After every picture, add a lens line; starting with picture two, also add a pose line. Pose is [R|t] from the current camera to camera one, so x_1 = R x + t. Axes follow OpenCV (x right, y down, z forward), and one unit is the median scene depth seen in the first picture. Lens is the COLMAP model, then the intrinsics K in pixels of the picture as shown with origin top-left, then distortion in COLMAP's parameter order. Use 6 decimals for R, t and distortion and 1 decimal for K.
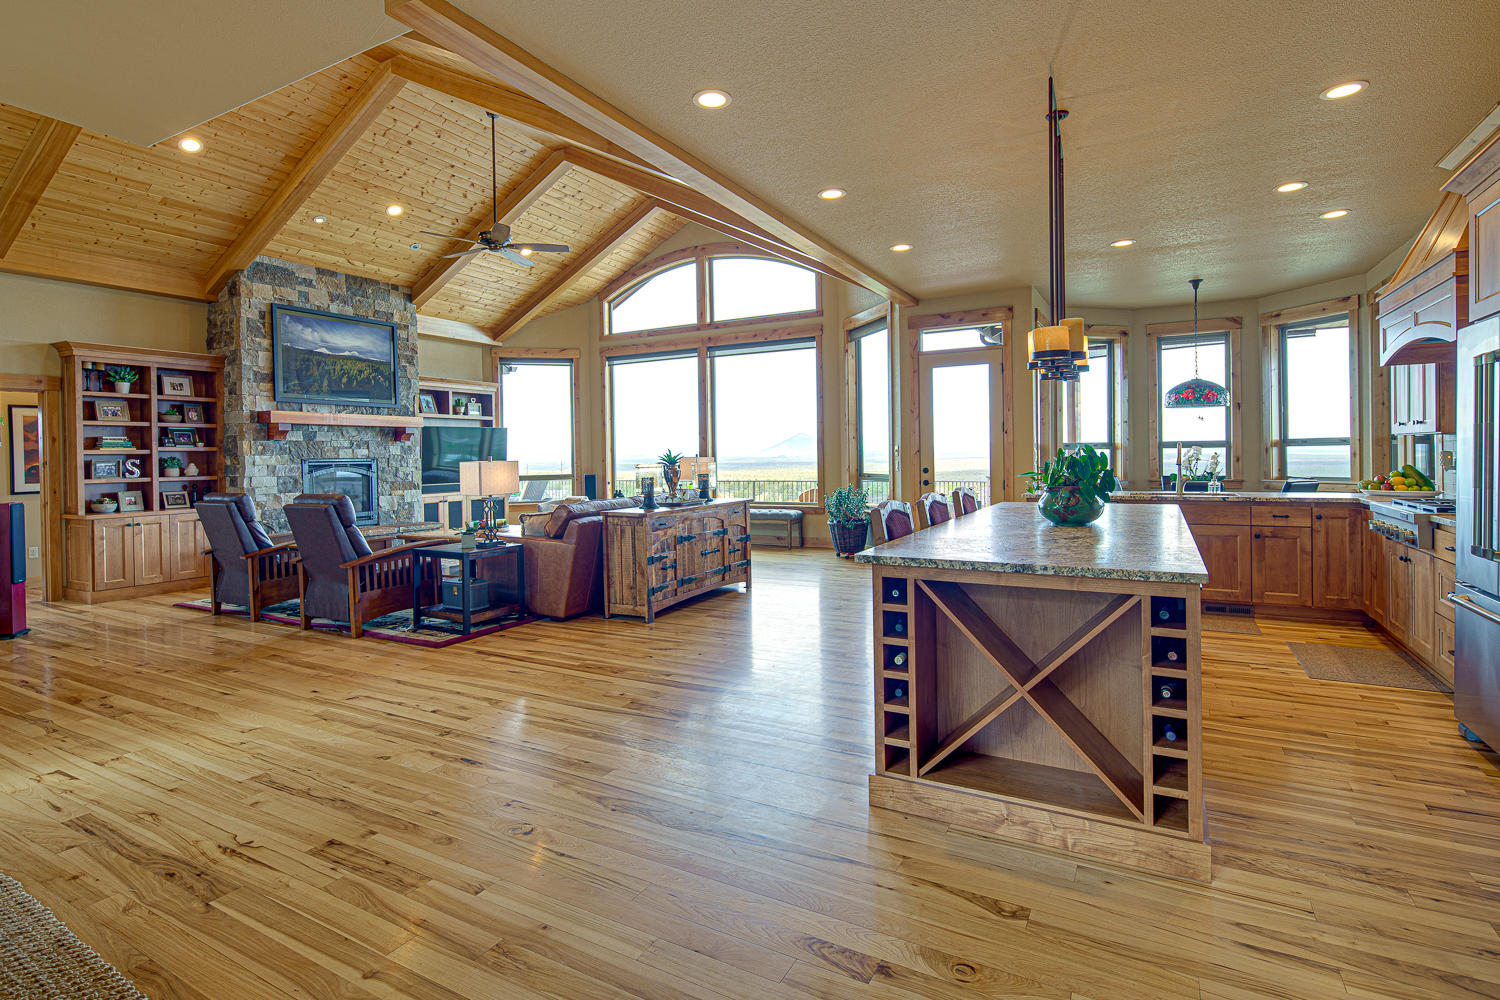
lens RADIAL K [[743.1, 0, 740.6], [0, 743.1, 459.8], [0, 0, 1]] dist [0.001858, -0.000172]
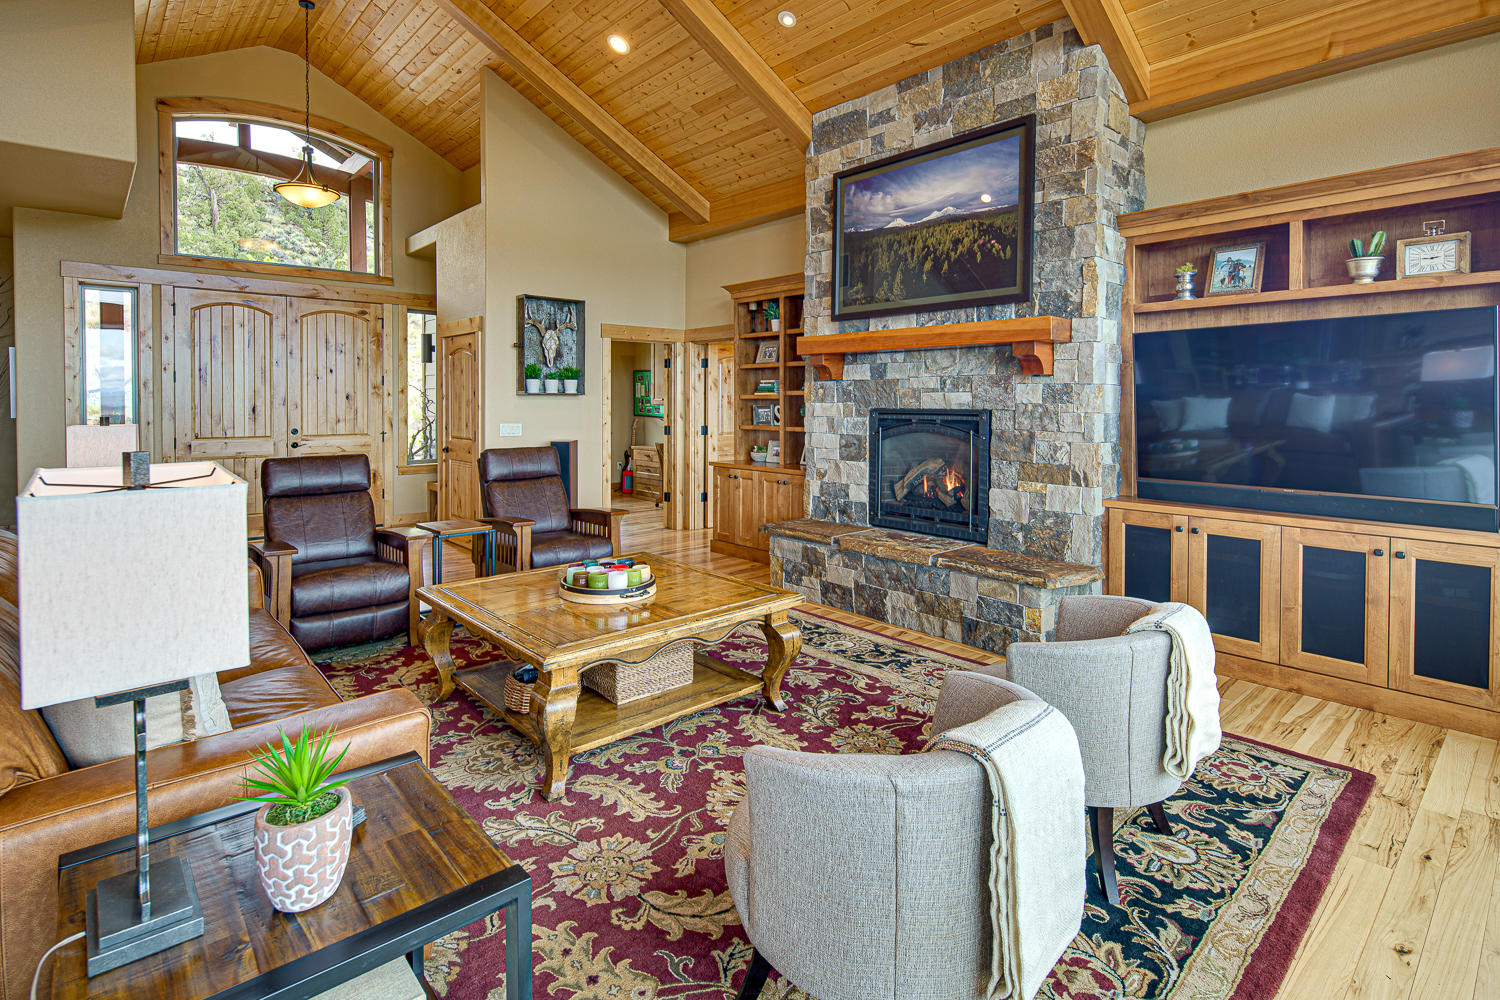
lens RADIAL K [[729.8, 0, 743.3], [0, 729.8, 410.2], [0, 0, 1]] dist [0.001105, -0.002485]
pose [[-0.324036, 0.026798, -0.945665, 0.020384], [-0.001583, 0.999582, 0.028869, -0.016790], [0.946044, 0.010852, -0.323858, 1.063066]]
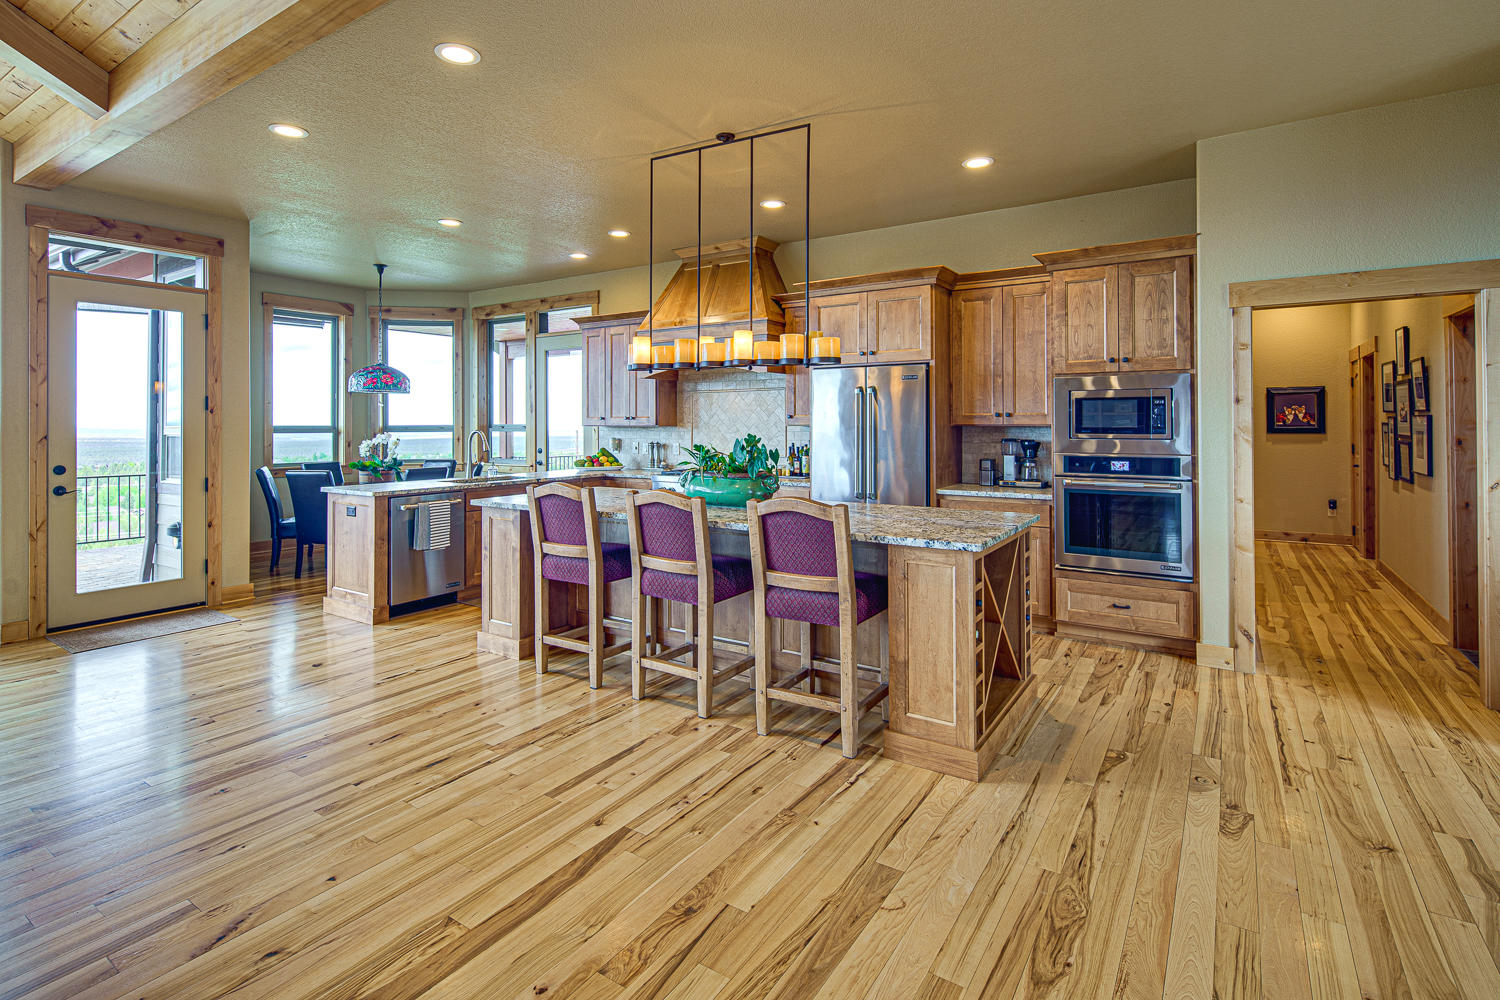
lens RADIAL K [[729.8, 0, 743.3], [0, 729.8, 410.2], [0, 0, 1]] dist [0.001105, -0.002485]
pose [[0.074332, 0.033093, 0.996684, -0.276727], [0.007921, 0.999398, -0.033774, -0.009010], [-0.997202, 0.010405, 0.074026, 0.386201]]
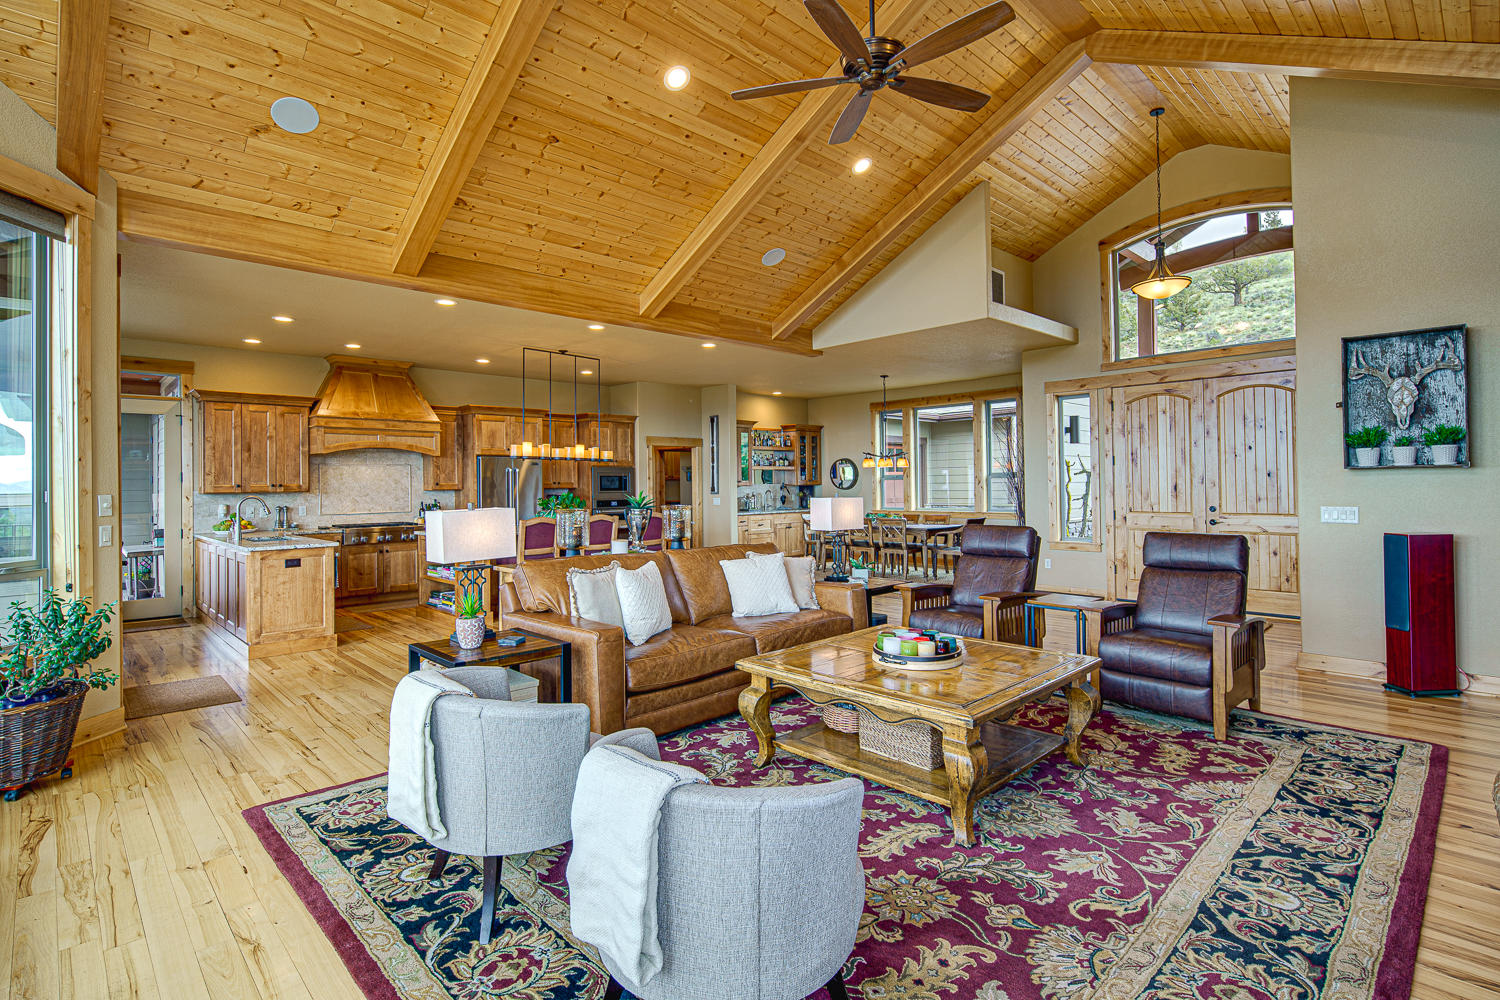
lens RADIAL K [[727.5, 0, 749.9], [0, 727.5, 484.7], [0, 0, 1]] dist [-0.002362, -0.001008]
pose [[-0.959255, 0.027659, 0.281183, -0.326330], [0.029210, 0.999572, 0.001325, -0.012907], [-0.281026, 0.009484, -0.959653, 1.282606]]
